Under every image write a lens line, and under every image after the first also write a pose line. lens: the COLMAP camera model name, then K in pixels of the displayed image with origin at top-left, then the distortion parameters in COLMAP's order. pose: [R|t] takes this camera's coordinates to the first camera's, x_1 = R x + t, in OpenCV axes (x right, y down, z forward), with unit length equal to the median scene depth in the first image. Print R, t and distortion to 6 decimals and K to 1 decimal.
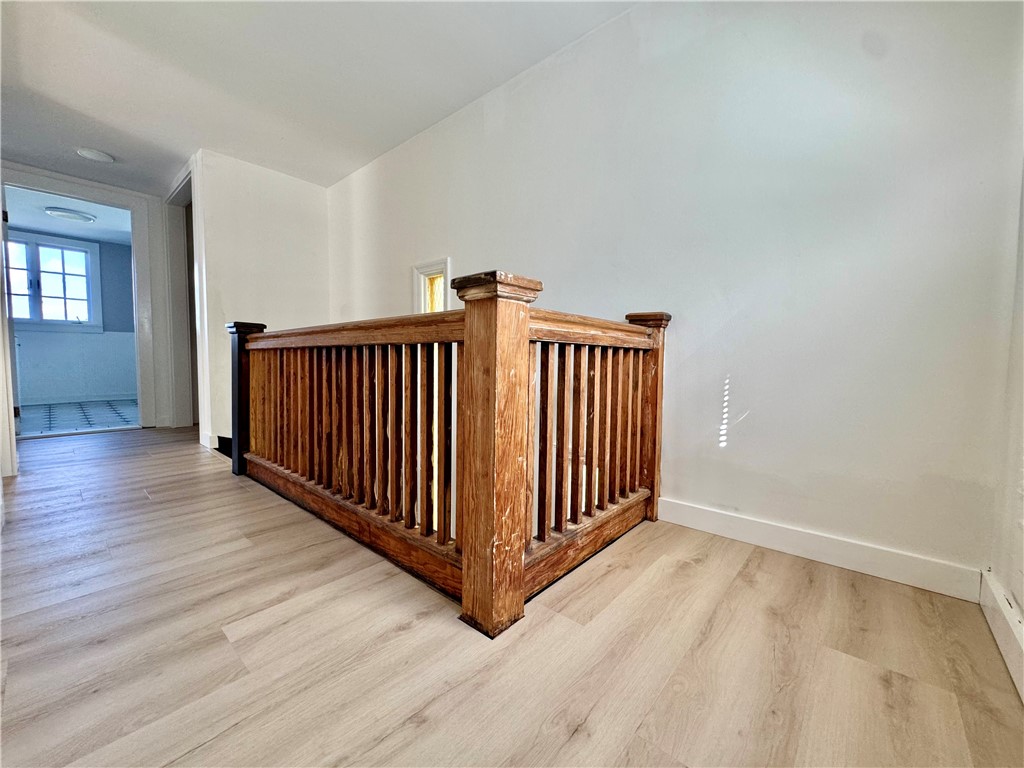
lens RADIAL K [[408.9, 0, 512.9], [0, 408.9, 384.5], [0, 0, 1]] dist [-0.001565, -0.000215]
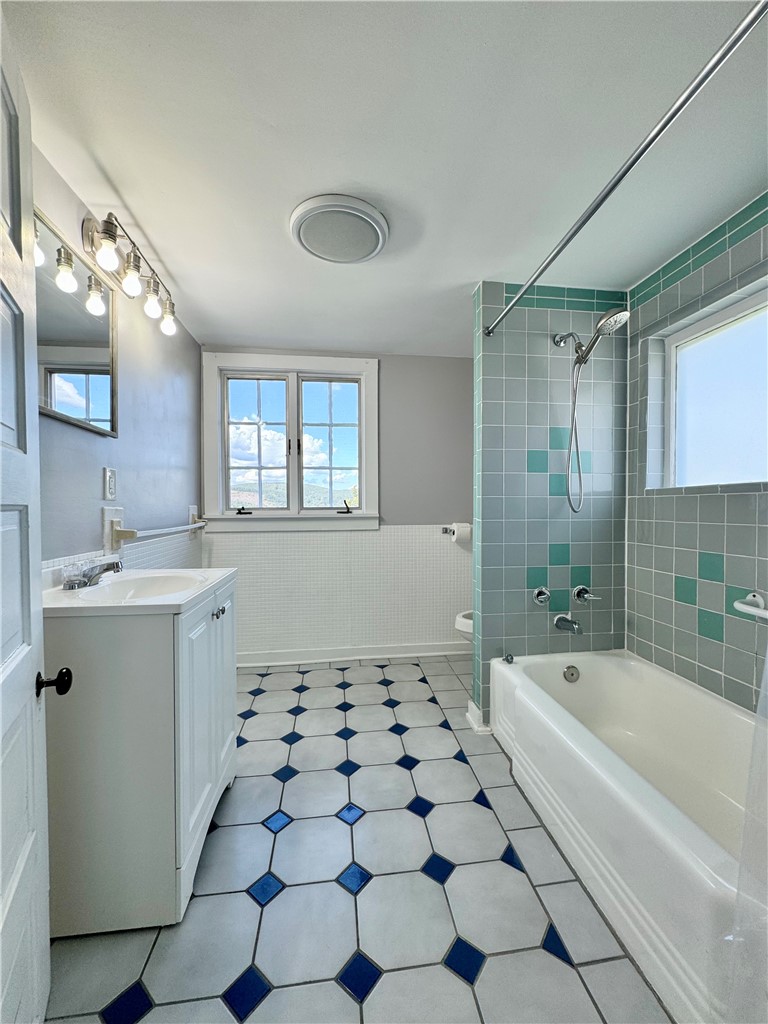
lens RADIAL K [[408.9, 0, 389.2], [0, 408.9, 515.3], [0, 0, 1]] dist [-0.001565, -0.000215]
pose [[0.757676, 0.000449, -0.652630, -0.663305], [-0.028849, 0.999045, -0.032805, -0.129112], [0.651992, 0.043683, 0.756966, 0.623346]]
